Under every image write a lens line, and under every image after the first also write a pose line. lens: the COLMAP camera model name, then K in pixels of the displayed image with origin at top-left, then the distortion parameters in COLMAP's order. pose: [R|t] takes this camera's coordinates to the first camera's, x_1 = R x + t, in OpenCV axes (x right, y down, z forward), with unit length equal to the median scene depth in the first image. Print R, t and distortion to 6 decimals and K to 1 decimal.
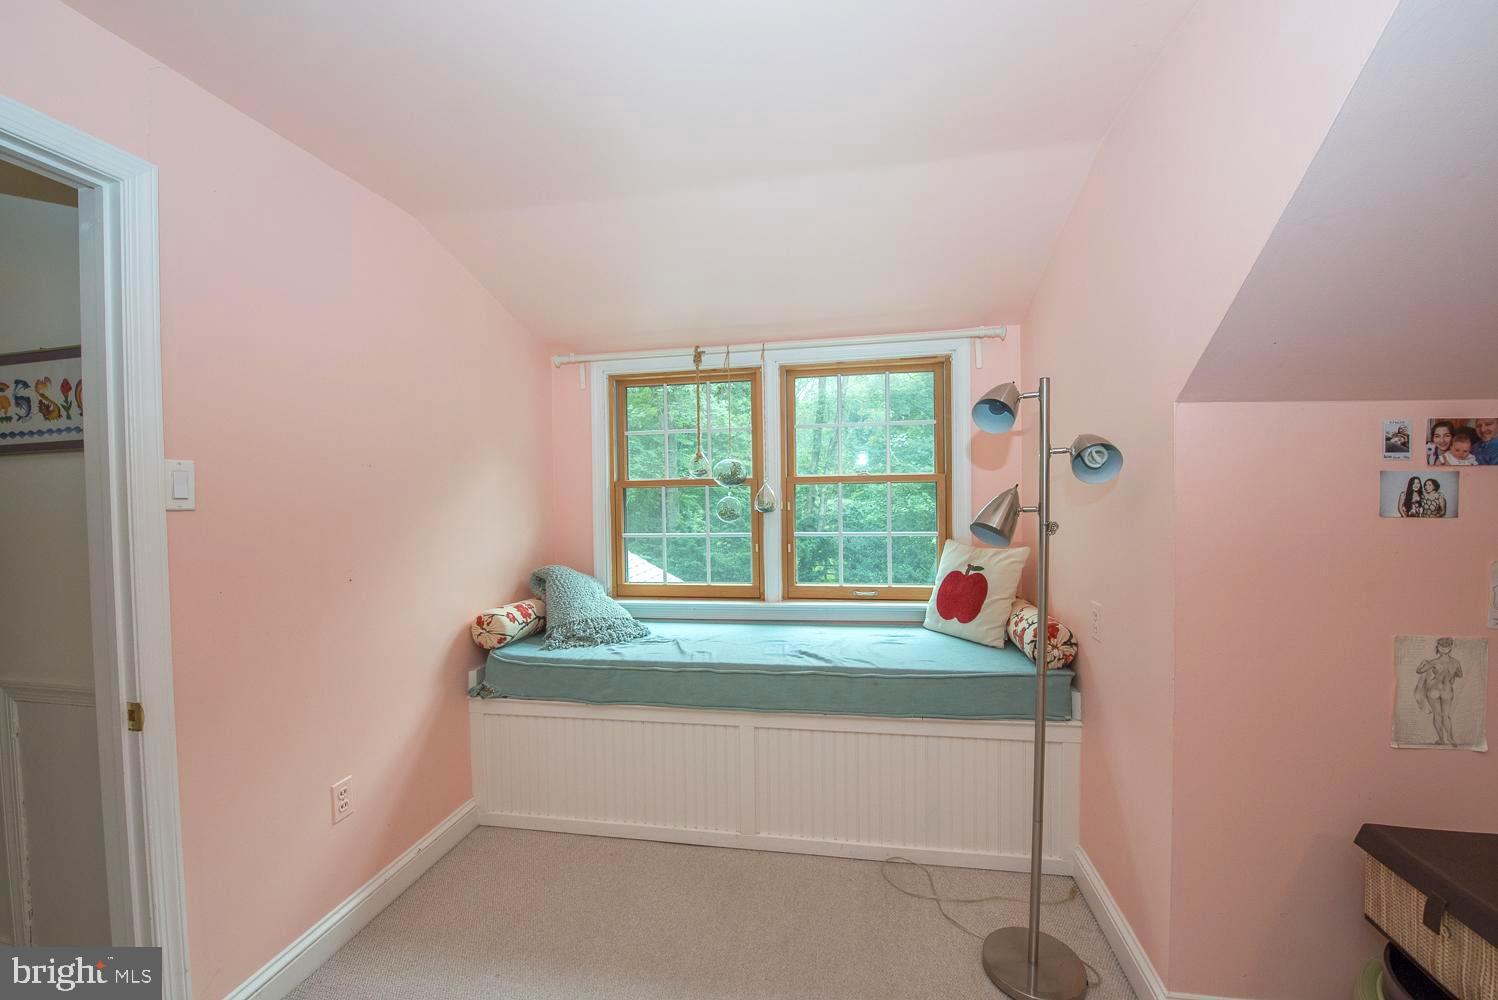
lens RADIAL K [[594.3, 0, 748.7], [0, 594.3, 492.9], [0, 0, 1]] dist [-0.022248, -0.001400]
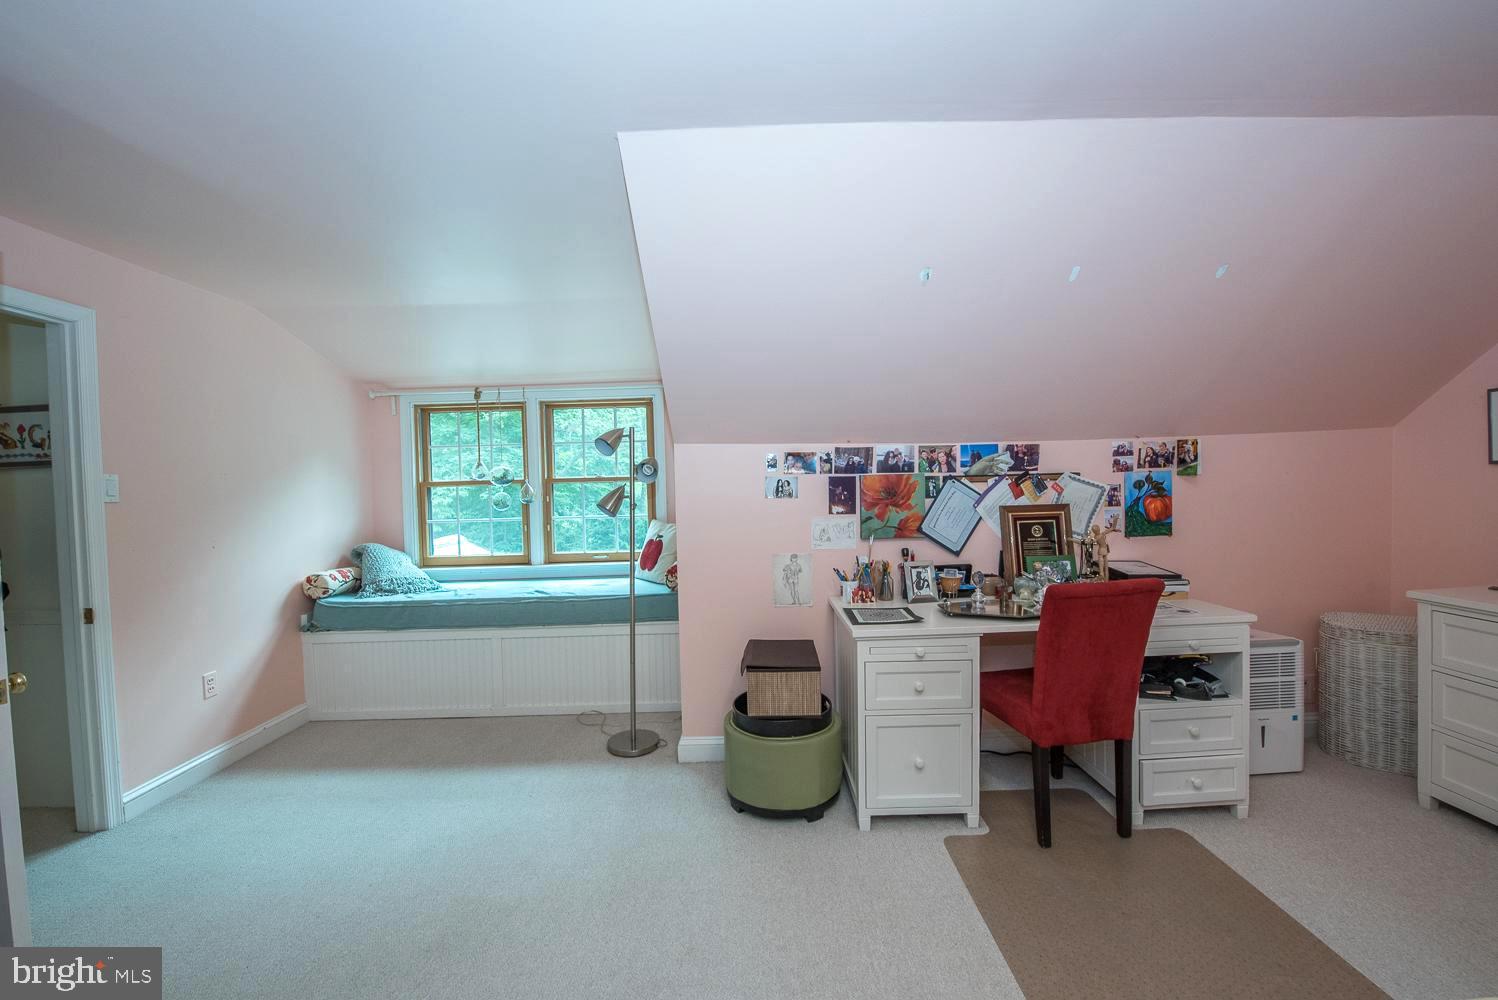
lens RADIAL K [[594.3, 0, 751.8], [0, 594.3, 497.0], [0, 0, 1]] dist [-0.022248, -0.001400]
pose [[0.981202, -0.011137, 0.192661, 0.335176], [0.008826, 0.999878, 0.012849, 0.004799], [-0.192781, -0.010907, 0.981181, -0.615424]]
